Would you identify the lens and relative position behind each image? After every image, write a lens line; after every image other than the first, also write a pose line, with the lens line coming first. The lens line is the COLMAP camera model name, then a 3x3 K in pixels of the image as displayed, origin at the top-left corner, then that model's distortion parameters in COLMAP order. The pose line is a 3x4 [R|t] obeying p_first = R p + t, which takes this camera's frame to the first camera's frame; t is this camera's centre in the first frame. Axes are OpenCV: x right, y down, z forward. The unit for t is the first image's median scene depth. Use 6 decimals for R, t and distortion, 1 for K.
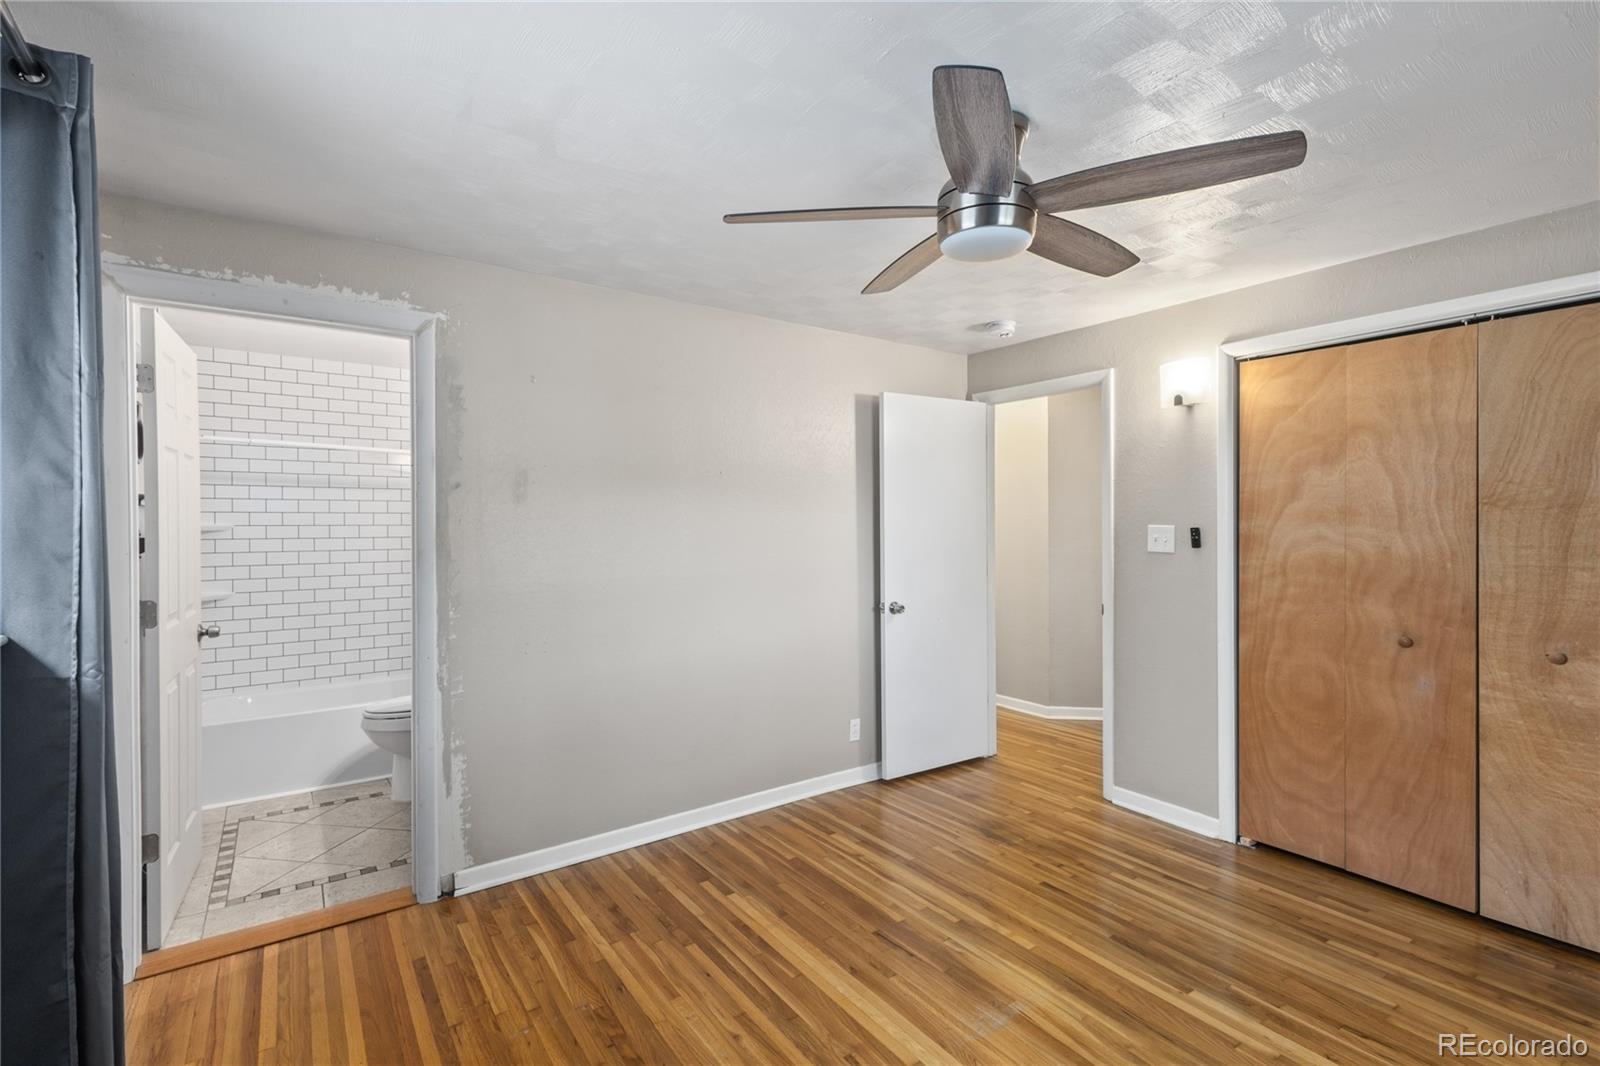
lens RADIAL K [[741.7, 0, 798.9], [0, 741.7, 528.2], [0, 0, 1]] dist [0.009864, -0.002265]
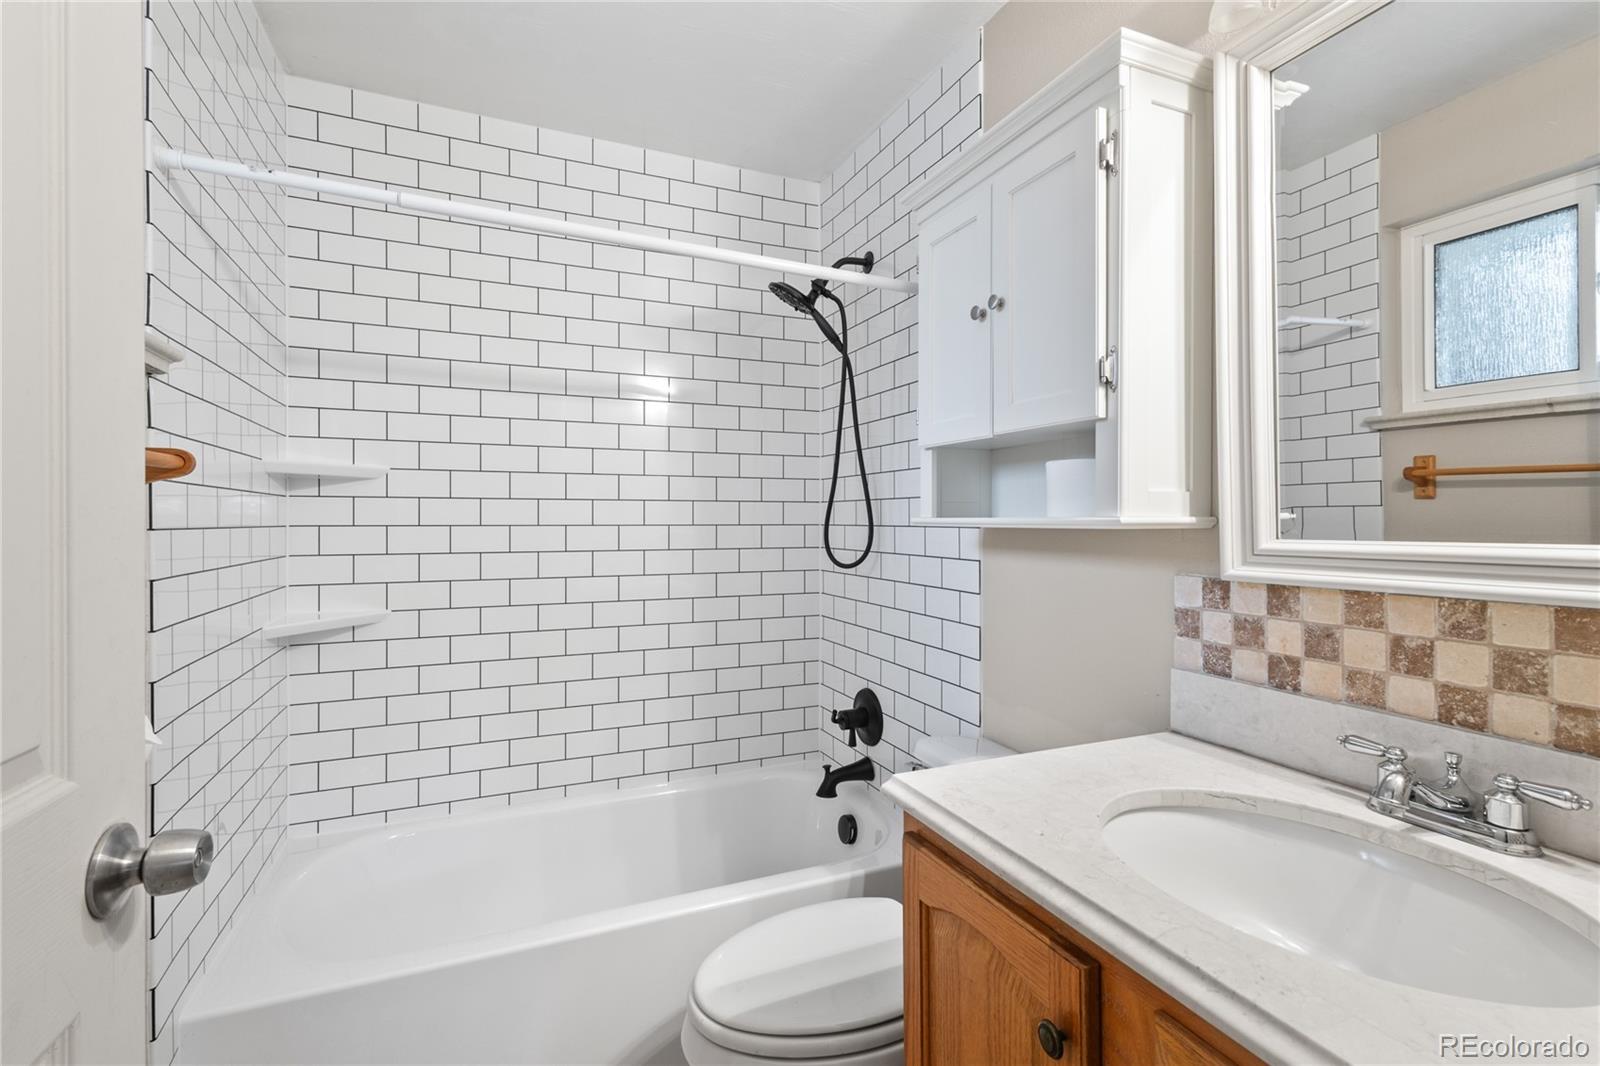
lens RADIAL K [[741.7, 0, 801.3], [0, 741.7, 525.3], [0, 0, 1]] dist [0.009864, -0.002265]
pose [[0.980451, 0.004135, -0.196719, -0.407089], [-0.005633, 0.999959, -0.007056, 0.034239], [0.196682, 0.008027, 0.980435, 0.586349]]
